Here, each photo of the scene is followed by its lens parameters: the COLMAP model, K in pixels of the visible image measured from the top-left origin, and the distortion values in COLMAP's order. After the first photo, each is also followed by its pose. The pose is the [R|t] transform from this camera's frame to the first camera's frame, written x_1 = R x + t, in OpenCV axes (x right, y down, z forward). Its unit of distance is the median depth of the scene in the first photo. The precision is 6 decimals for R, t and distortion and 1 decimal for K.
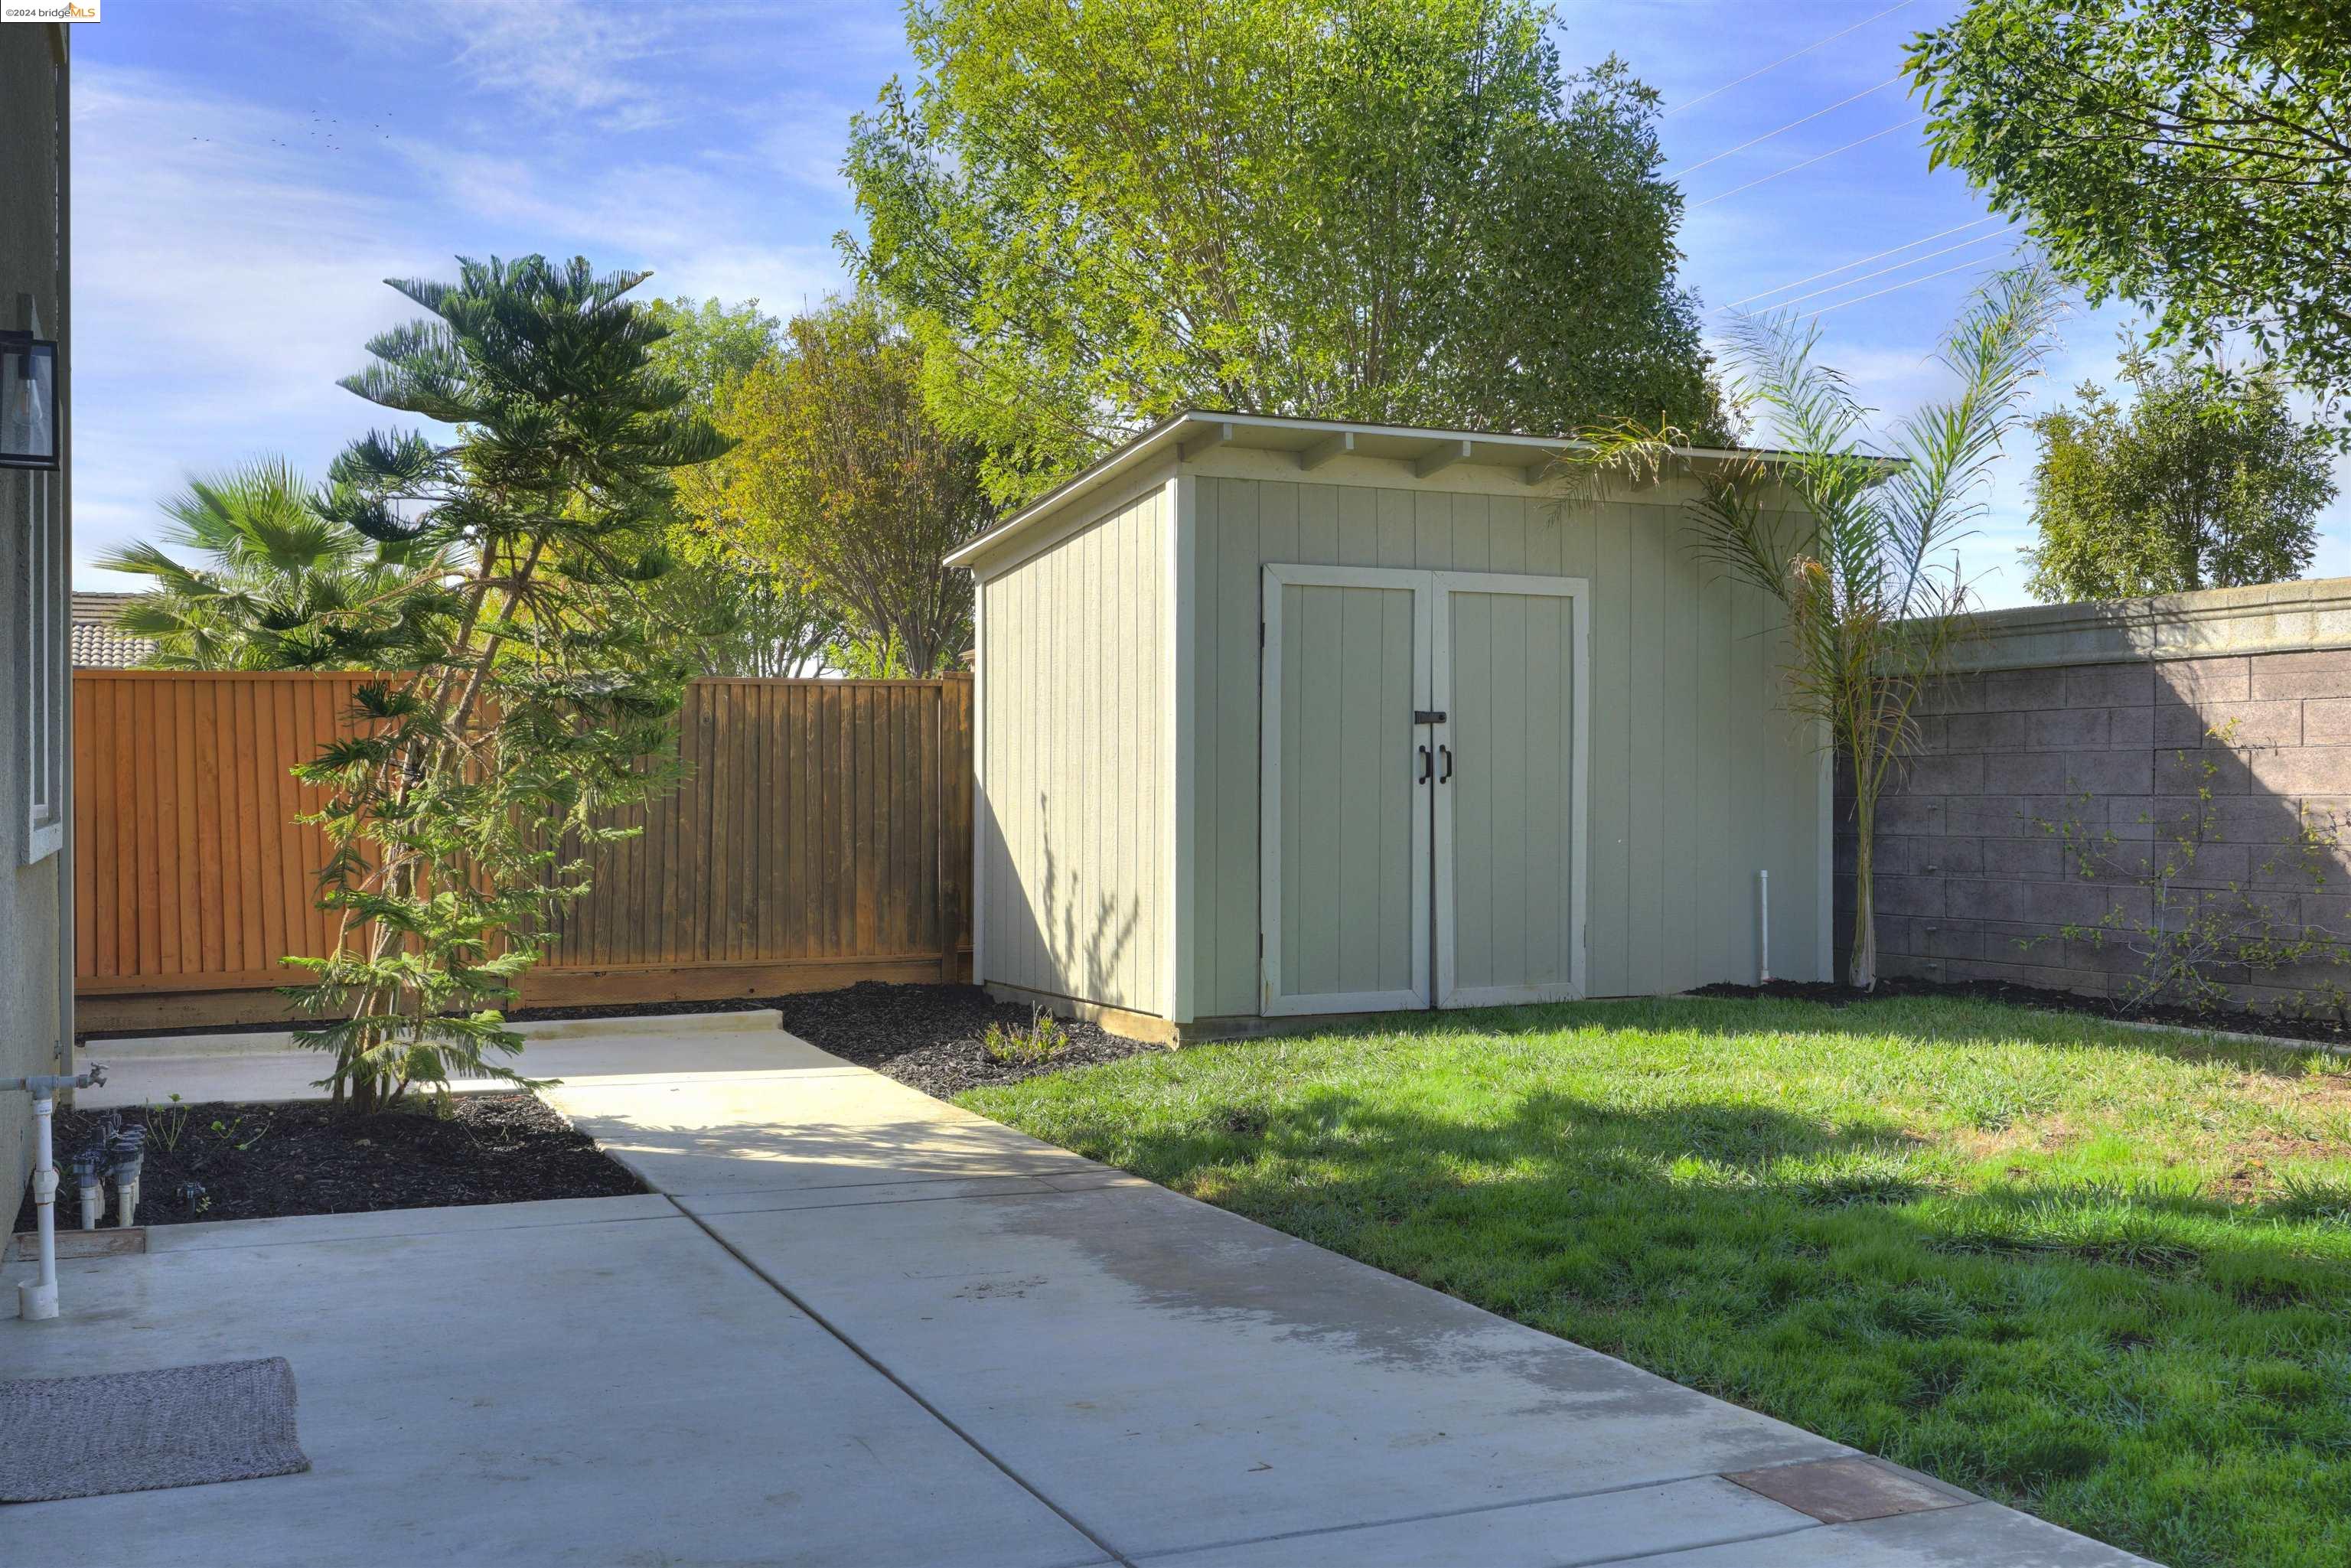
lens RADIAL K [[2355.0, 0, 1169.1], [0, 2355.0, 786.1], [0, 0, 1]] dist [-0.016417, 0.000000]
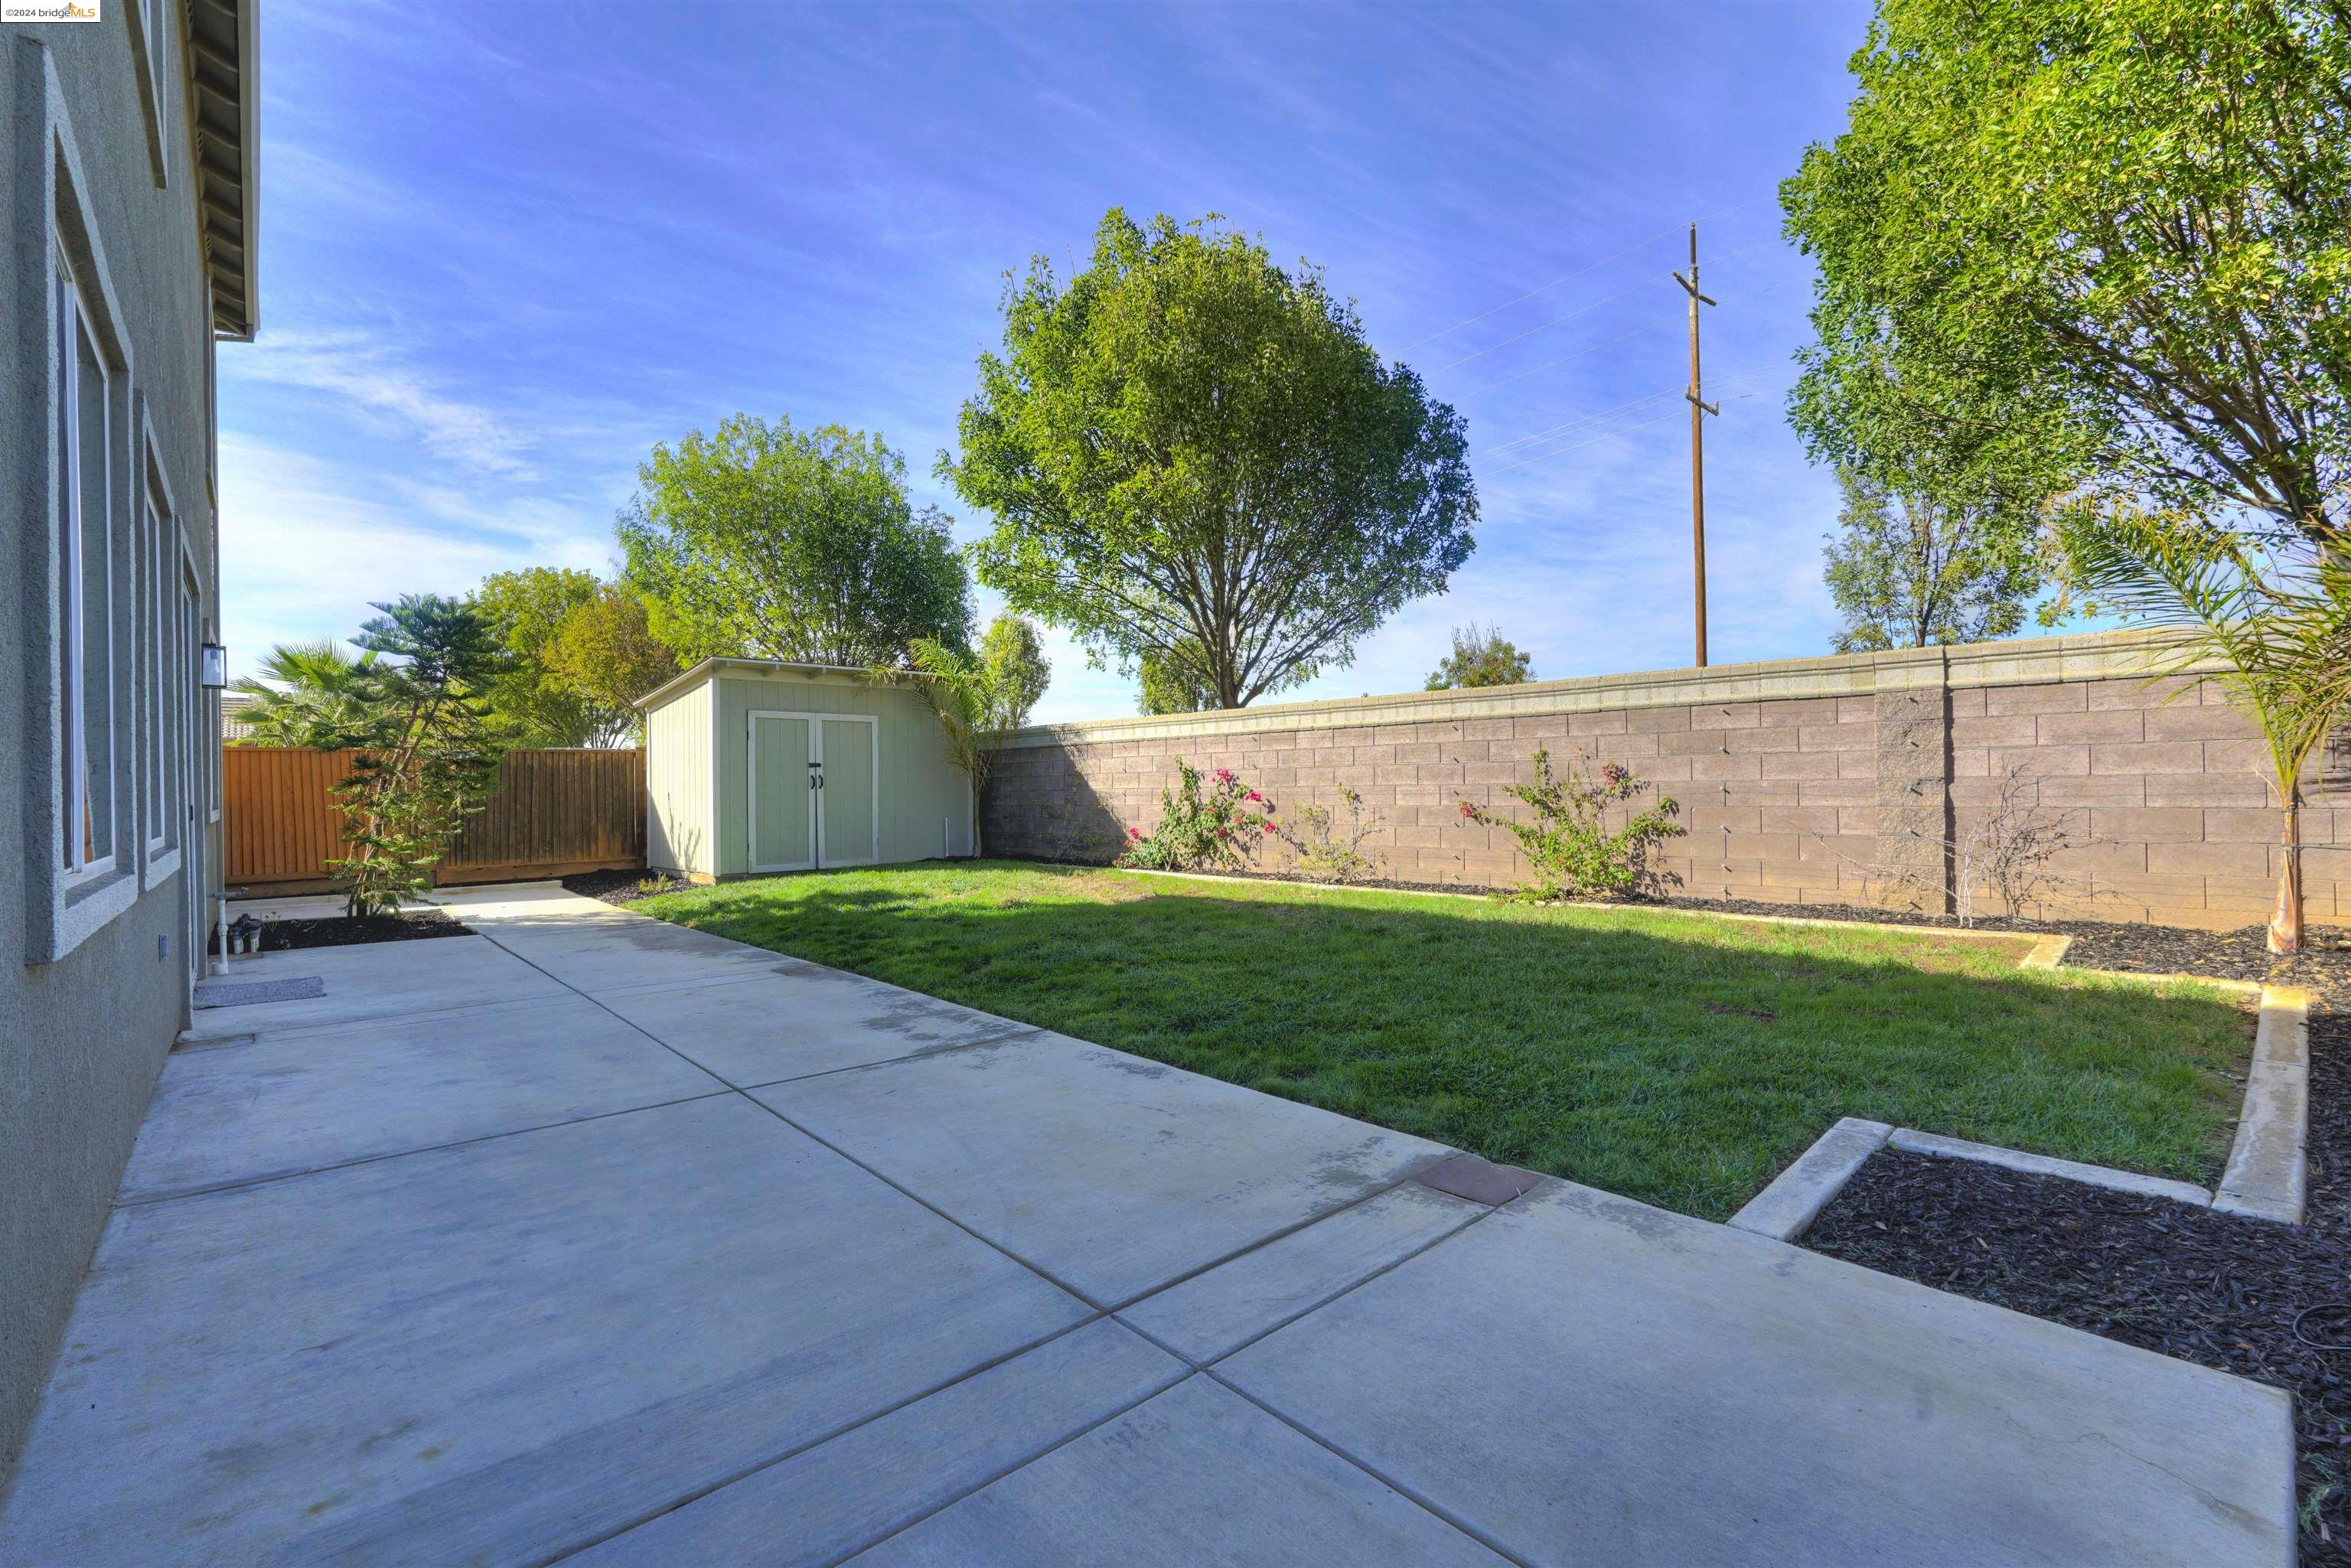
lens RADIAL K [[1023.9, 0, 1170.4], [0, 1023.9, 789.3], [0, 0, 1]] dist [-0.010206, 0.000464]
pose [[0.947177, -0.010859, 0.320528, 0.121896], [0.010630, 0.999940, 0.002462, 0.001167], [-0.320536, 0.001076, 0.947236, -0.296538]]
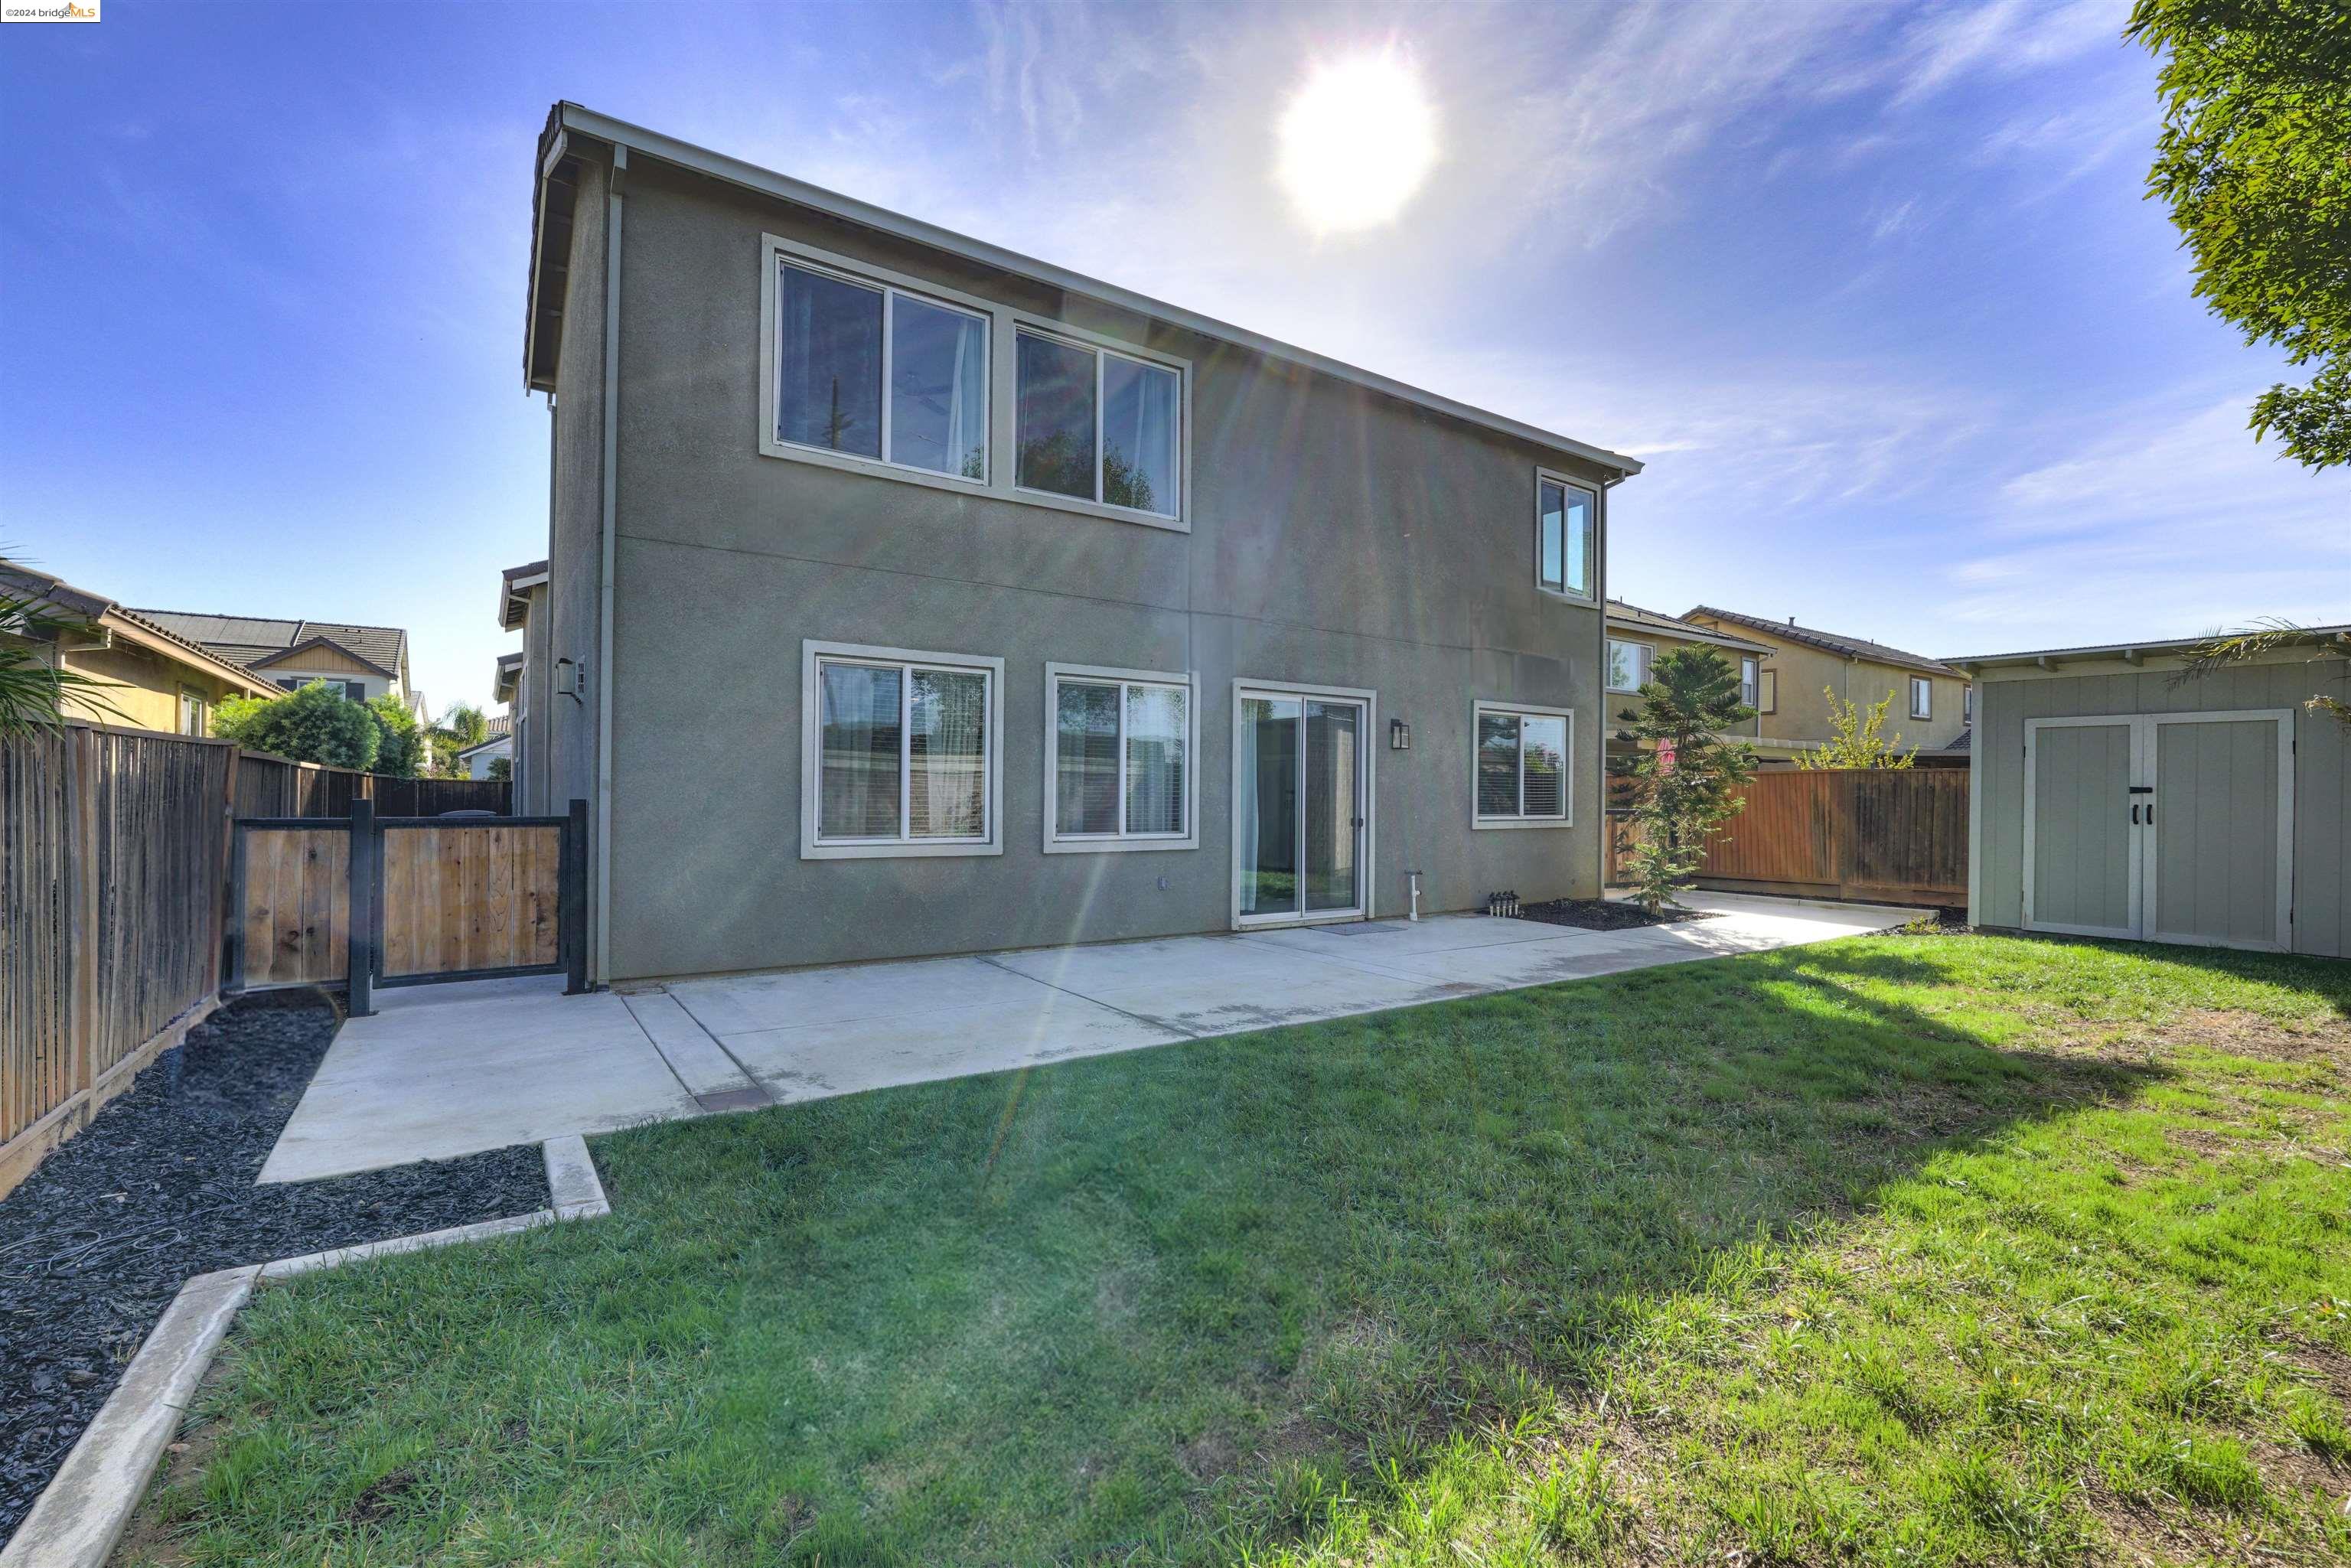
lens RADIAL K [[1023.9, 0, 1174.6], [0, 1023.9, 789.7], [0, 0, 1]] dist [-0.010206, 0.000464]
pose [[0.201388, 0.004053, -0.979503, 0.776521], [-0.008702, 0.999959, 0.002348, -0.024771], [0.979473, 0.008051, 0.201415, 0.050451]]
